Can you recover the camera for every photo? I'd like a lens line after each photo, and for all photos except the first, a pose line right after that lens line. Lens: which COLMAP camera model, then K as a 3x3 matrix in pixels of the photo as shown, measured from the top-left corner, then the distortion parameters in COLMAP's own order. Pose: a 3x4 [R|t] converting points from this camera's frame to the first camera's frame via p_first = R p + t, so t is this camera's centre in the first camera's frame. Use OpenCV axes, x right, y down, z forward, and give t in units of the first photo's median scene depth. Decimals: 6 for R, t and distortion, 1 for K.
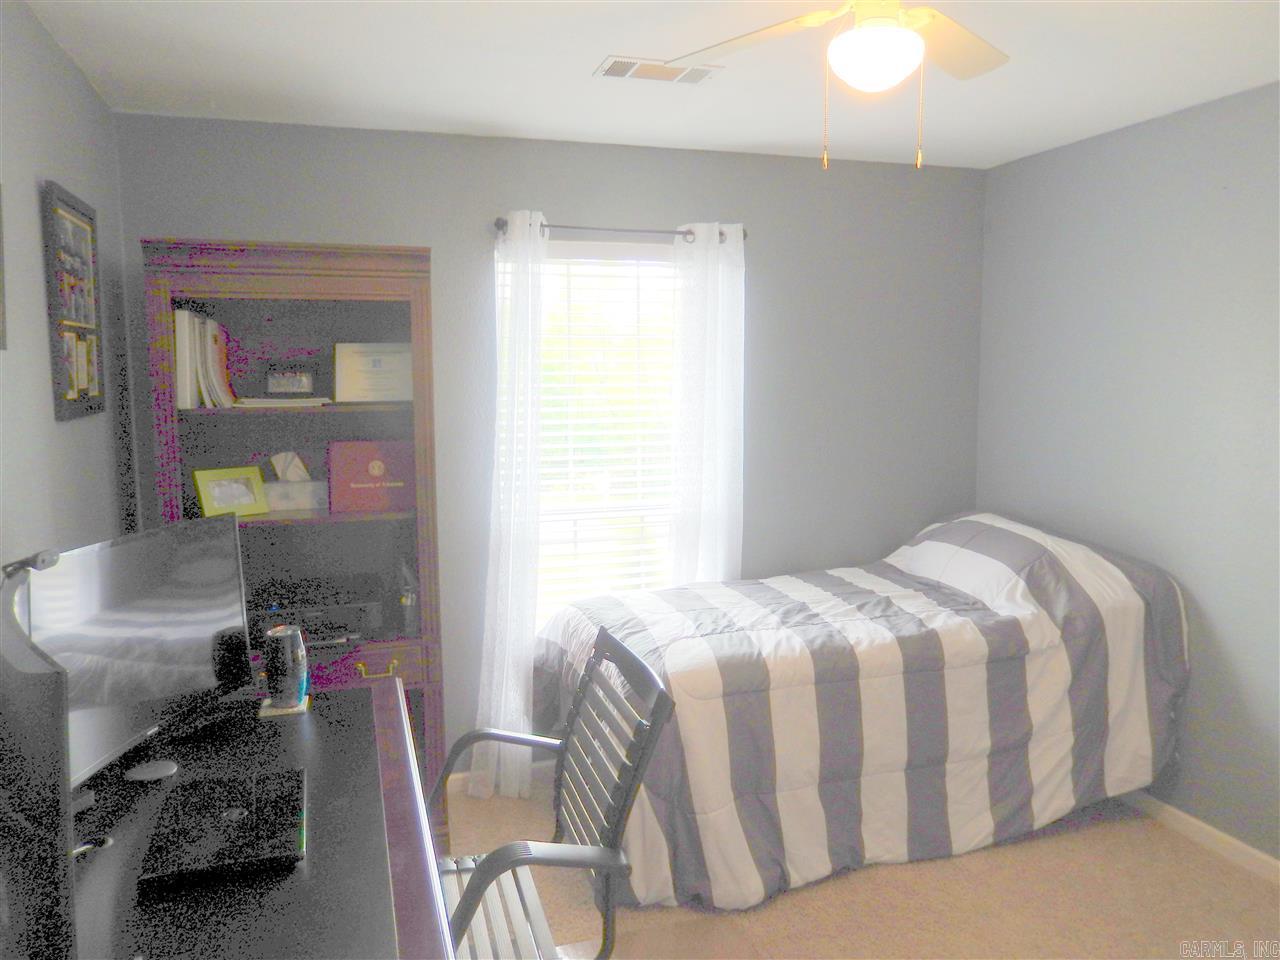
lens RADIAL K [[955.2, 0, 640.0], [0, 955.2, 480.0], [0, 0, 1]] dist [0.001841, -0.001868]
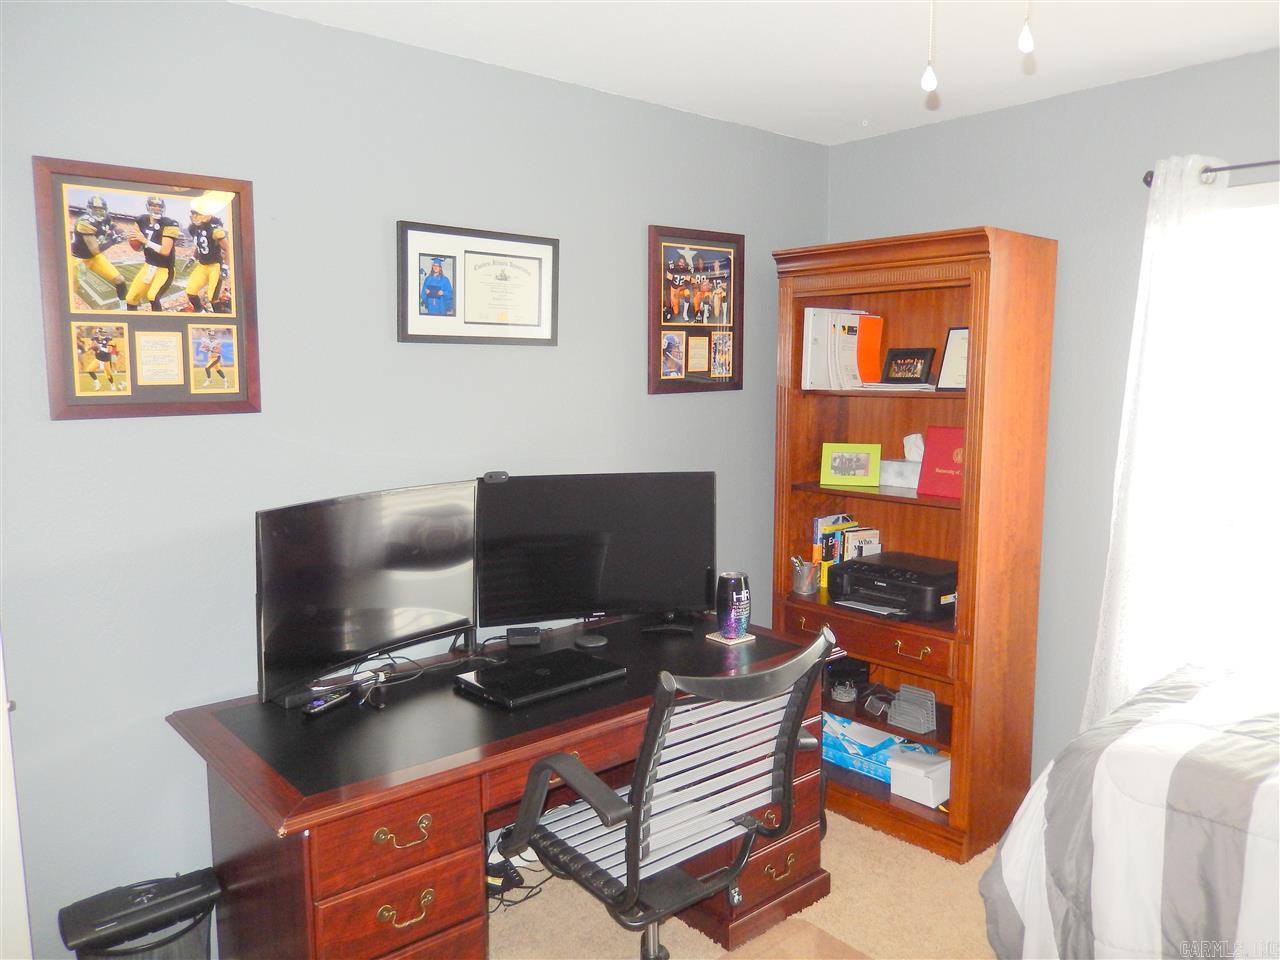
lens RADIAL K [[955.2, 0, 640.0], [0, 955.2, 480.0], [0, 0, 1]] dist [0.001841, -0.001868]
pose [[0.409024, 0.108348, -0.906069, 0.492487], [-0.100035, 0.992266, 0.073497, -0.026870], [0.907024, 0.060576, 0.416699, 0.287842]]
